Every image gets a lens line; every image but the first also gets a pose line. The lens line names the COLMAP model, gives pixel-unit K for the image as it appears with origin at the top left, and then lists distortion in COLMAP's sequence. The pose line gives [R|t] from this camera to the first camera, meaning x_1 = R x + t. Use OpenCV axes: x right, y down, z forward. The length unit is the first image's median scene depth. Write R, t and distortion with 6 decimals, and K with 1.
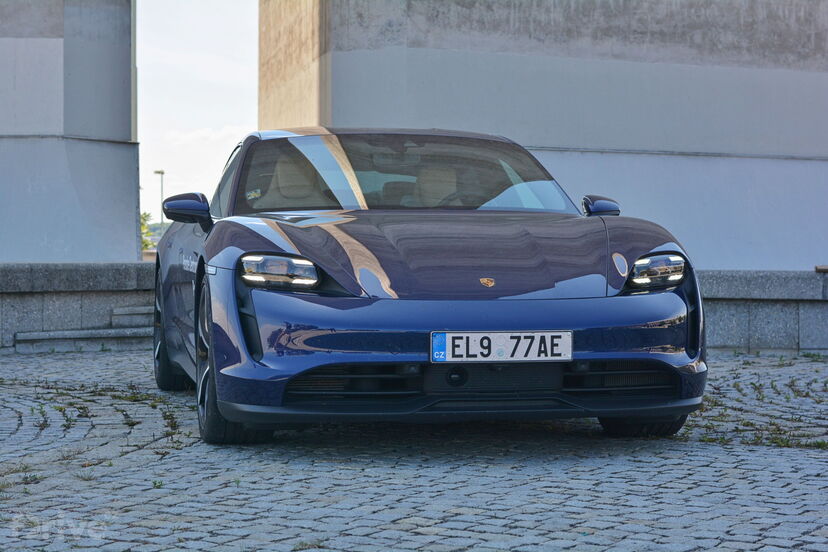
lens RADIAL K [[1870.3, 0, 416.9], [0, 1870.3, 274.0], [0, 0, 1]] dist [-0.044300, 0.000000]
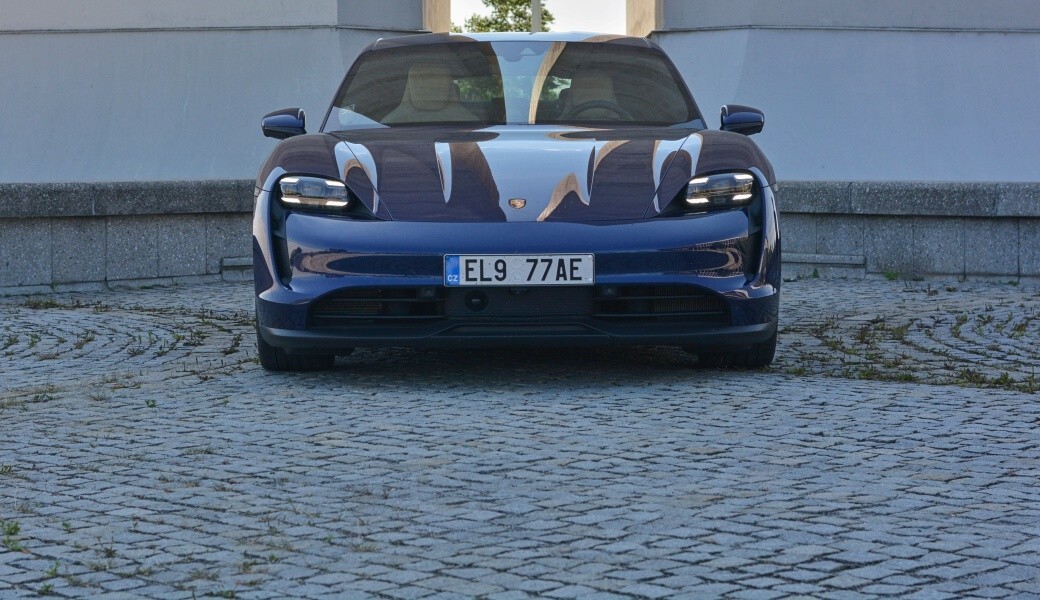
lens RADIAL K [[2506.7, 0, 514.6], [0, 2506.7, 301.1], [0, 0, 1]] dist [0.043997, 0.000000]
pose [[0.981335, 0.003367, -0.192277, 0.284911], [0.005734, 0.998890, 0.046756, -0.005805], [0.192221, -0.046986, 0.980226, -0.271064]]
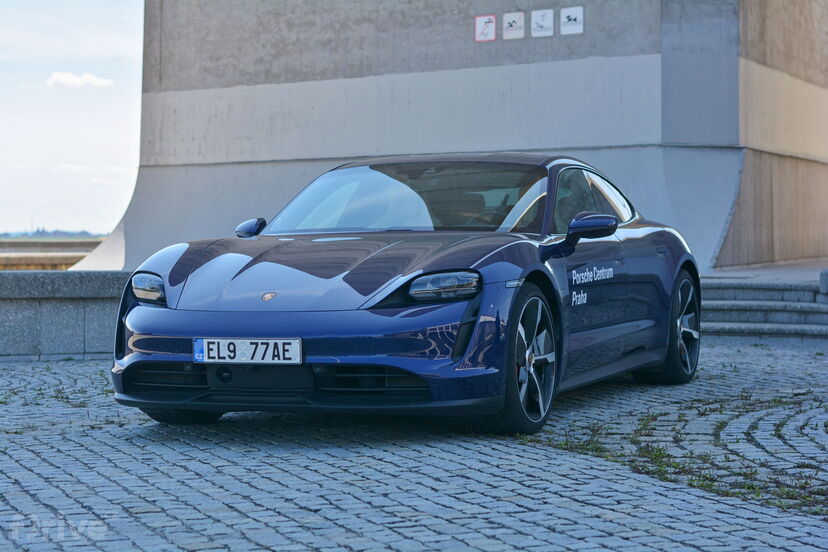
lens RADIAL K [[1870.3, 0, 414.9], [0, 1870.3, 275.4], [0, 0, 1]] dist [-0.044300, 0.000000]
pose [[0.829486, -0.000802, -0.558527, 0.782023], [0.005646, 0.999960, 0.006949, -0.016906], [0.558499, -0.008918, 0.829457, 0.060882]]
